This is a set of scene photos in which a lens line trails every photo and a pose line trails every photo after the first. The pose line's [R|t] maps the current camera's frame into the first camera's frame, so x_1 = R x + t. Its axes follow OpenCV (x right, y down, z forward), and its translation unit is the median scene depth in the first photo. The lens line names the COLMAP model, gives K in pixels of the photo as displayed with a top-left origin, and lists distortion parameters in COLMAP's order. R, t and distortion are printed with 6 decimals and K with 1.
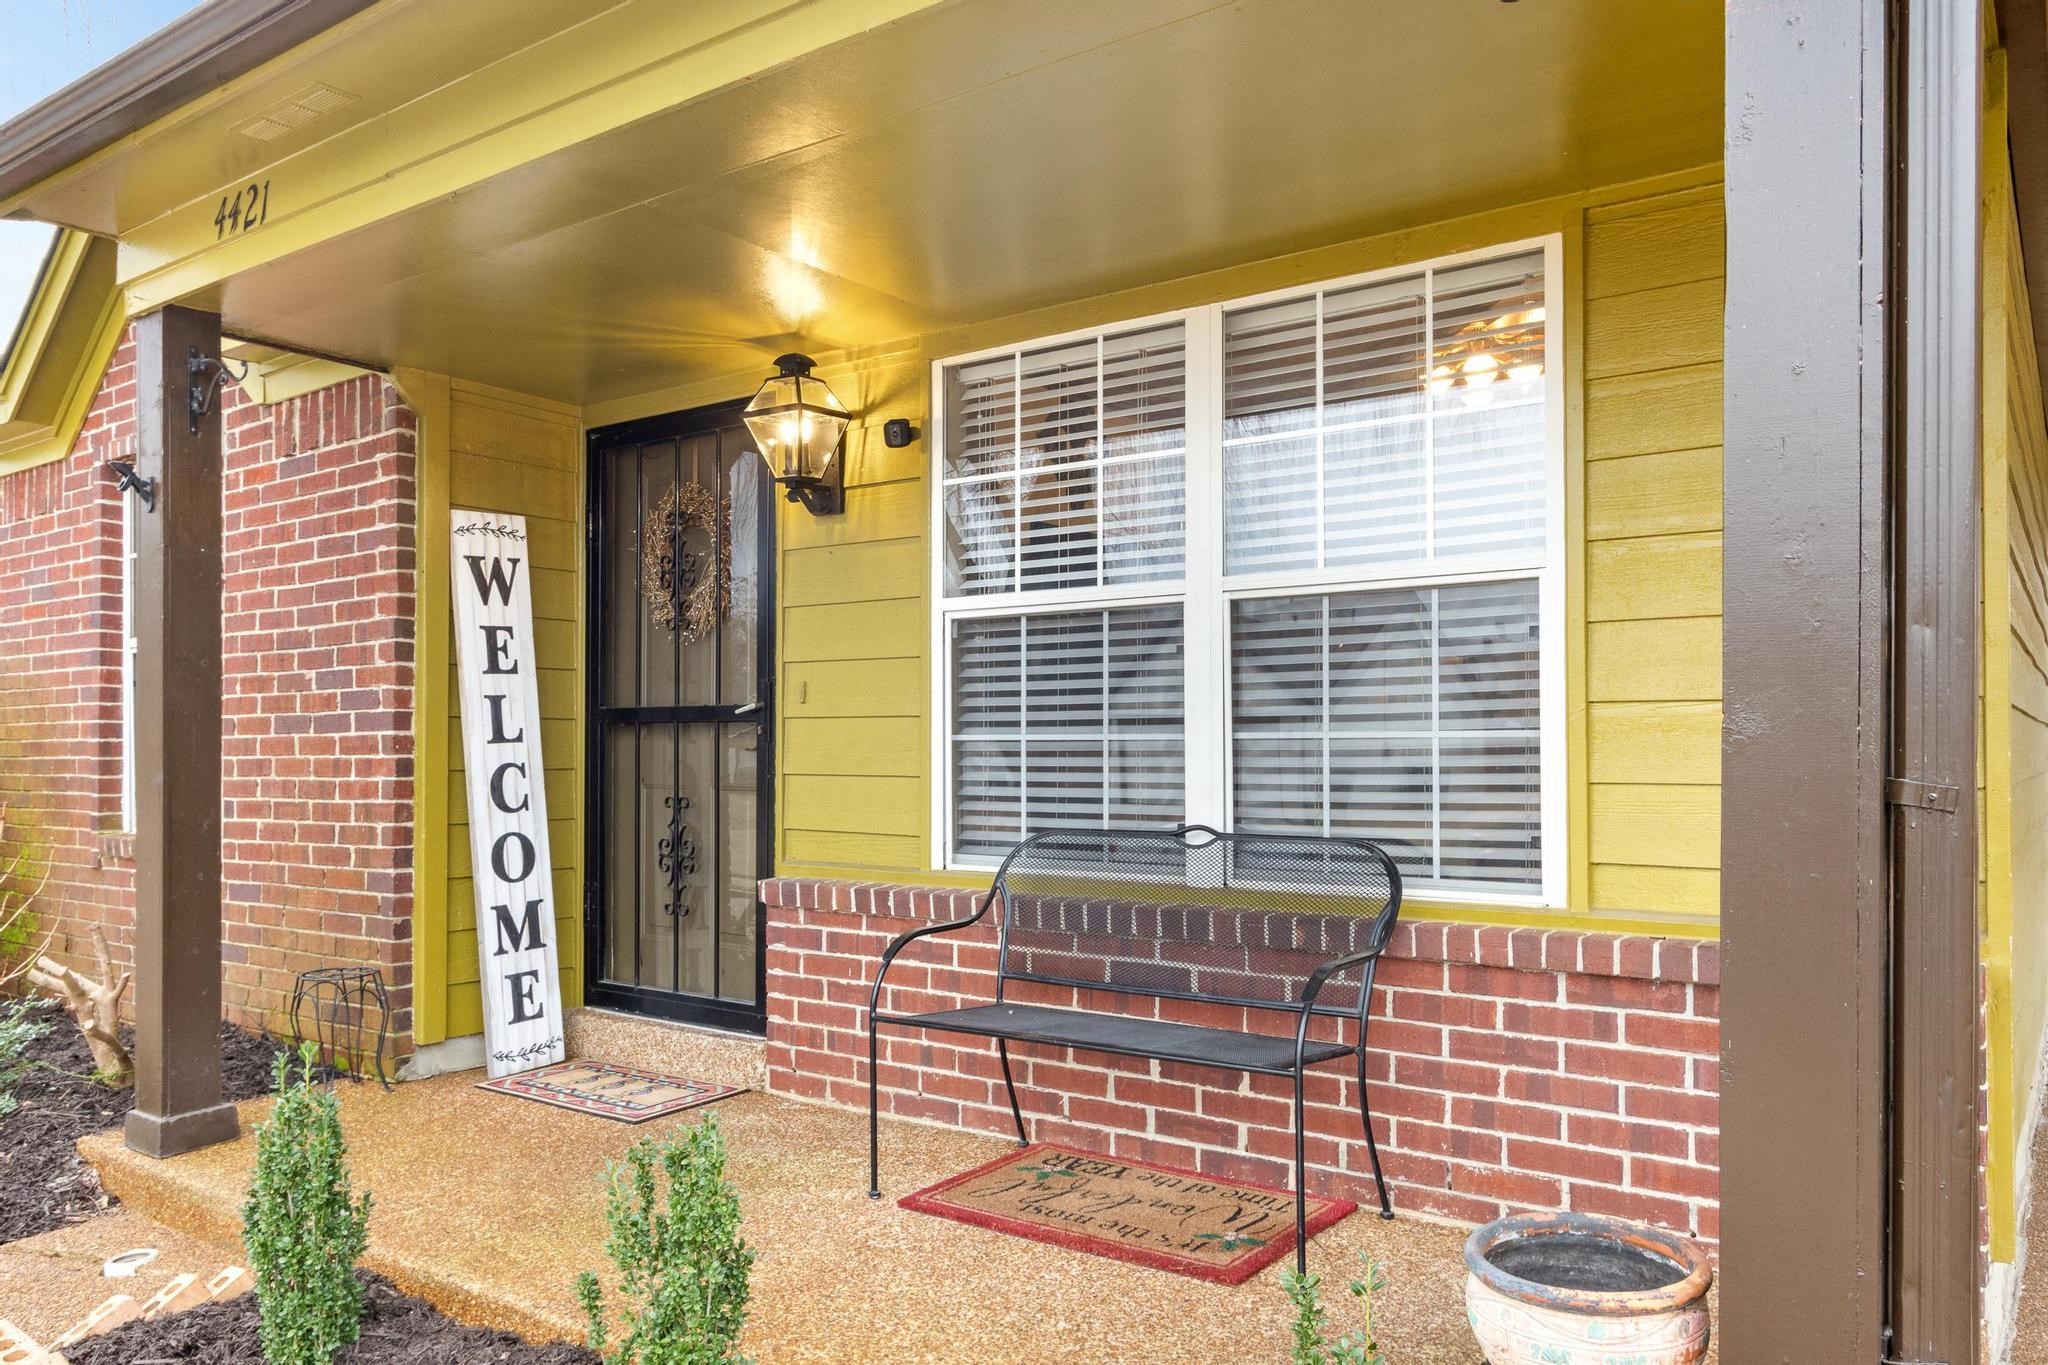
lens RADIAL K [[1466.5, 0, 1026.7], [0, 1466.5, 717.1], [0, 0, 1]] dist [0.004623, -0.008539]
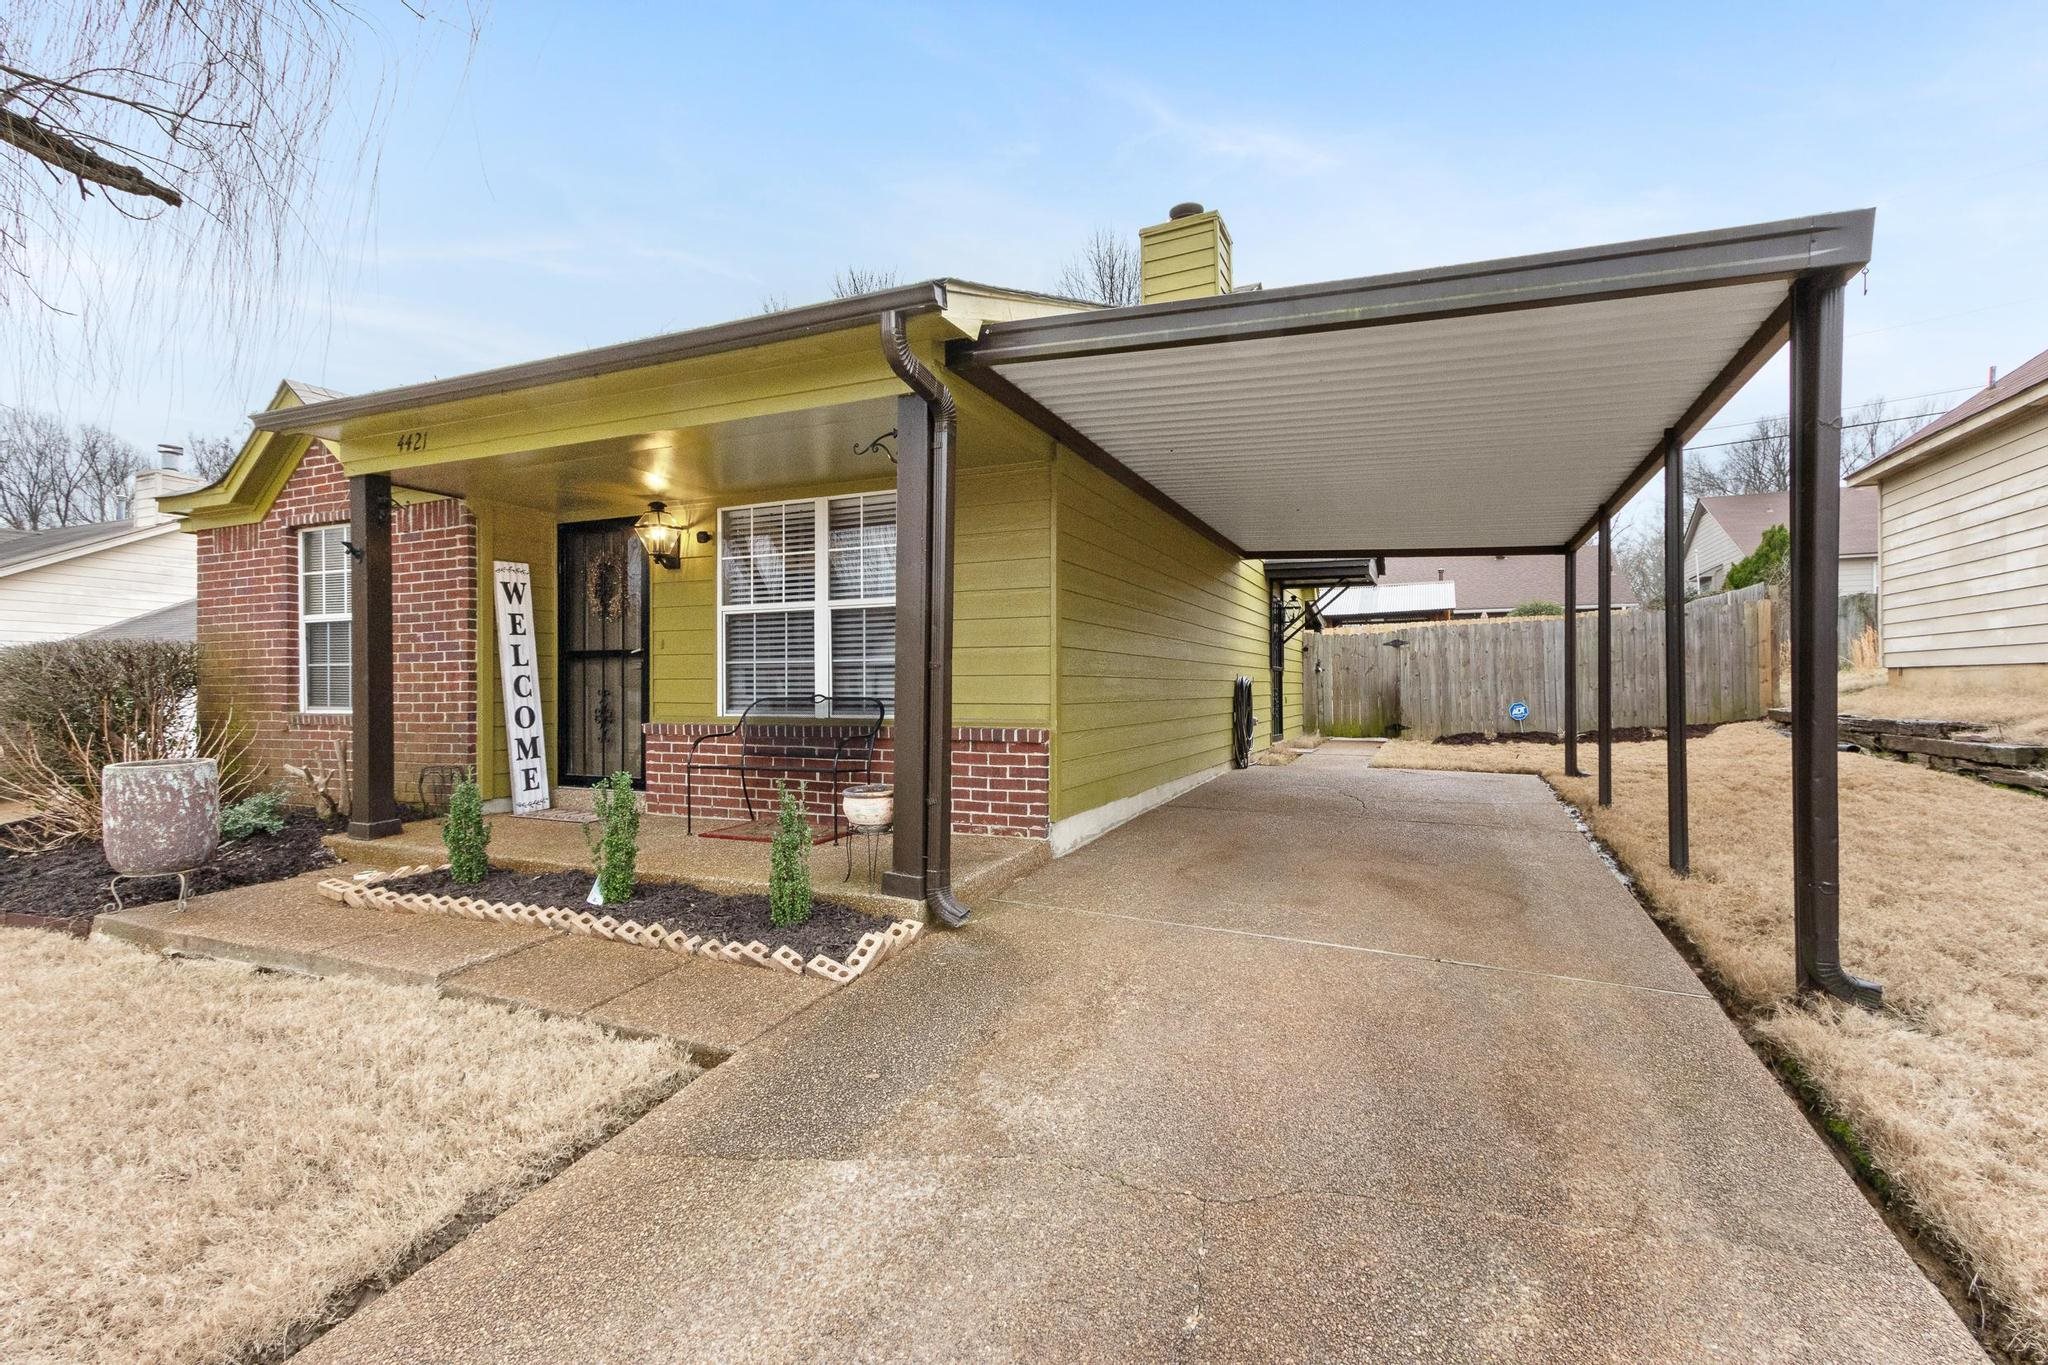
lens RADIAL K [[931.0, 0, 1017.8], [0, 931.0, 684.6], [0, 0, 1]] dist [0.024003, -0.001097]
pose [[0.979881, -0.000573, 0.199581, 0.105584], [-0.002600, 0.999874, 0.015634, 0.022621], [-0.199565, -0.015839, 0.979757, -0.572376]]
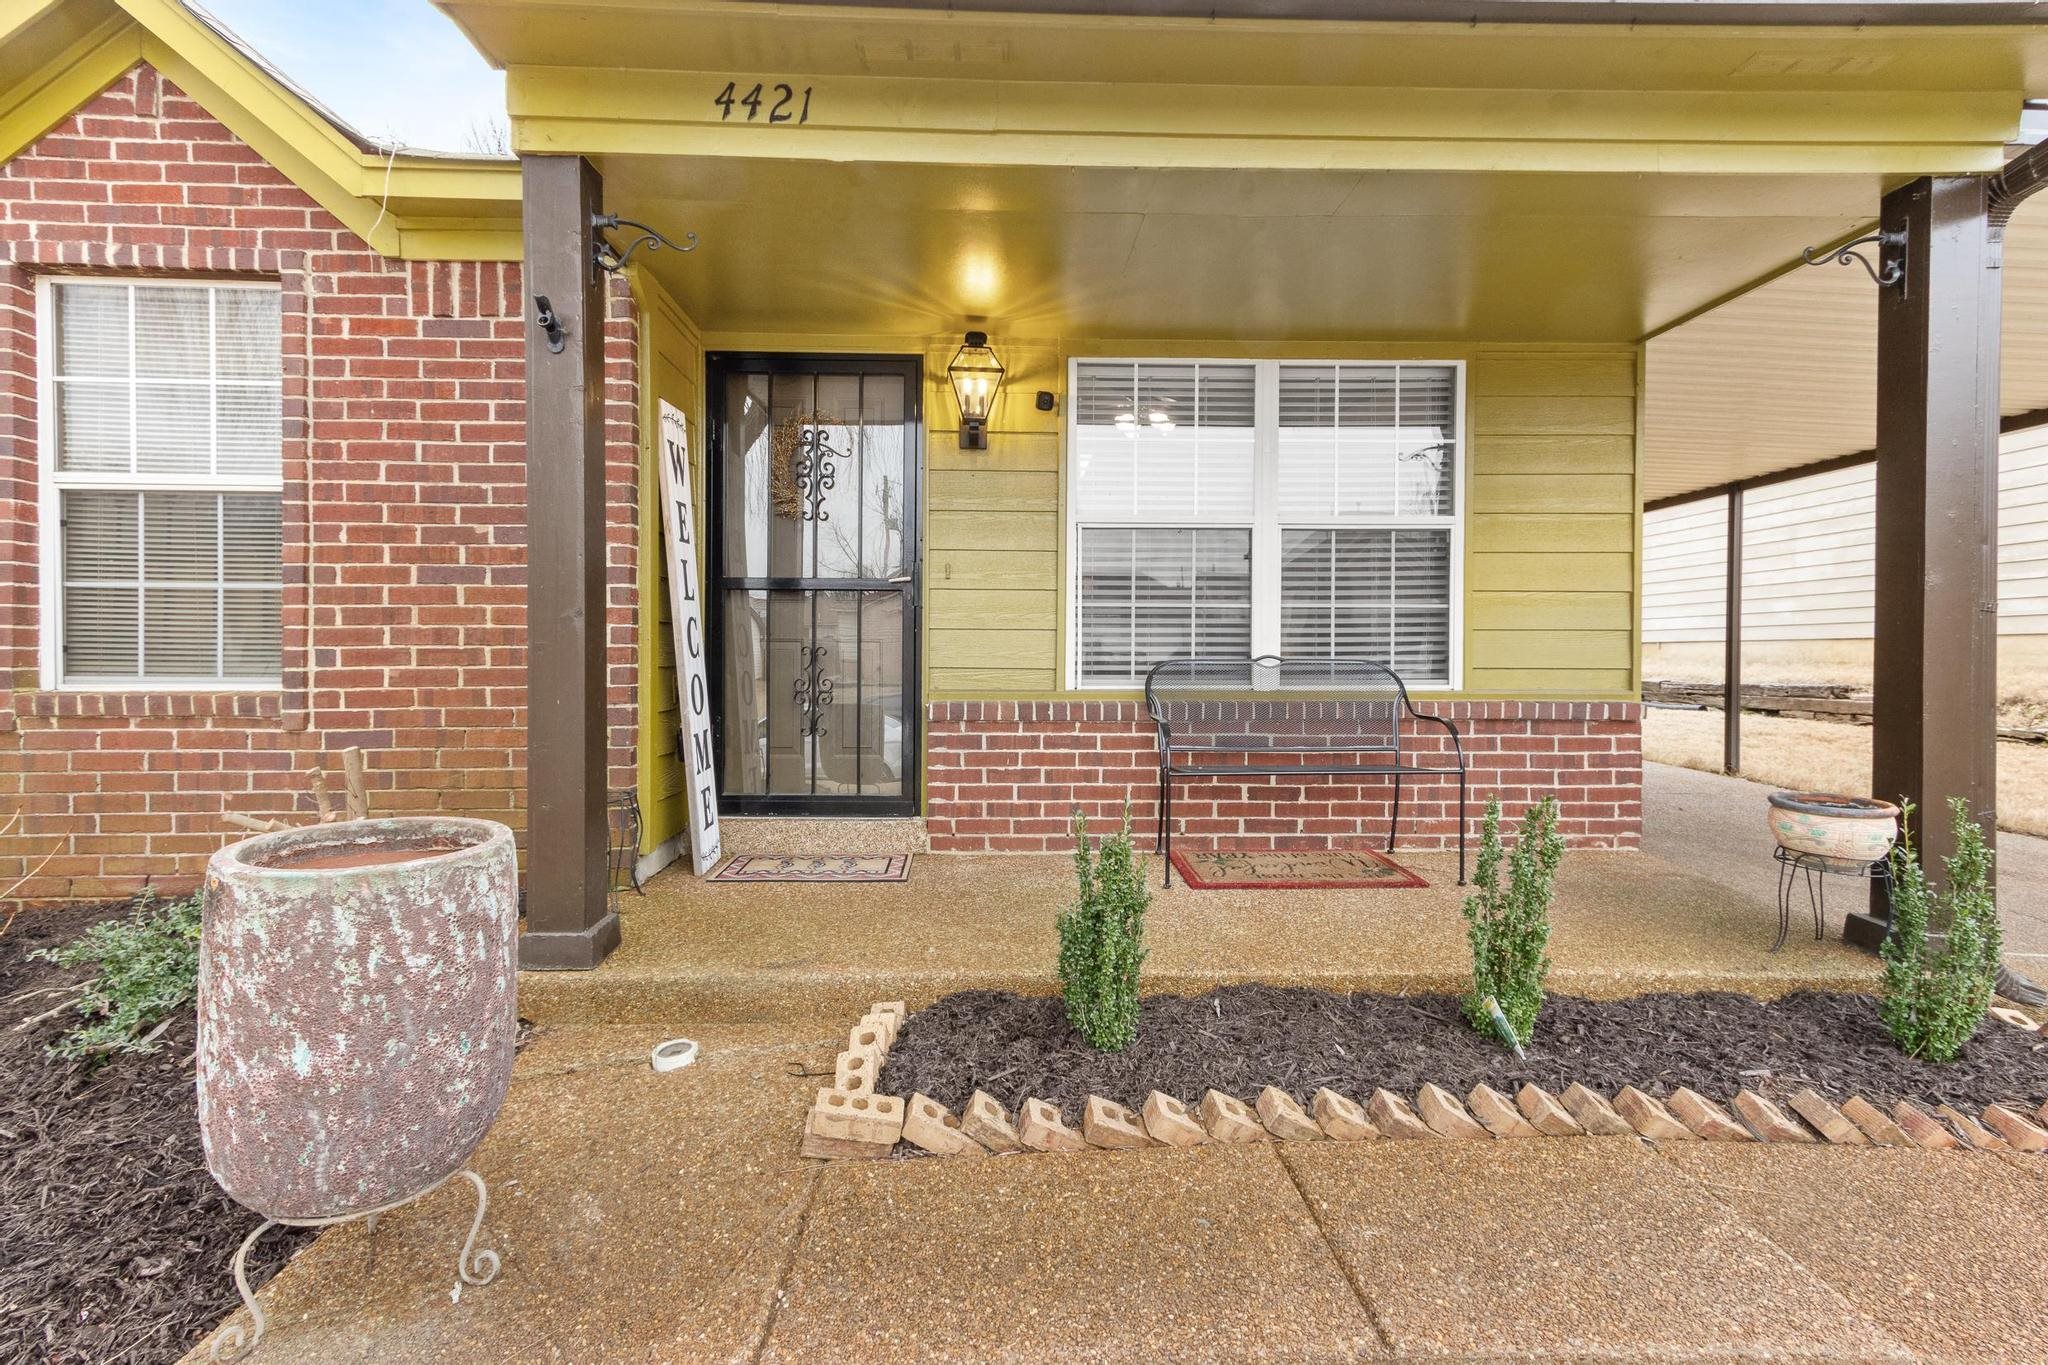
lens RADIAL K [[931.0, 0, 1018.6], [0, 931.0, 661.3], [0, 0, 1]] dist [0.024003, -0.001097]
pose [[0.789562, 0.002350, 0.613666, -0.642989], [-0.015870, 0.999736, 0.016590, 0.053445], [-0.613465, -0.022837, 0.789392, 0.237374]]
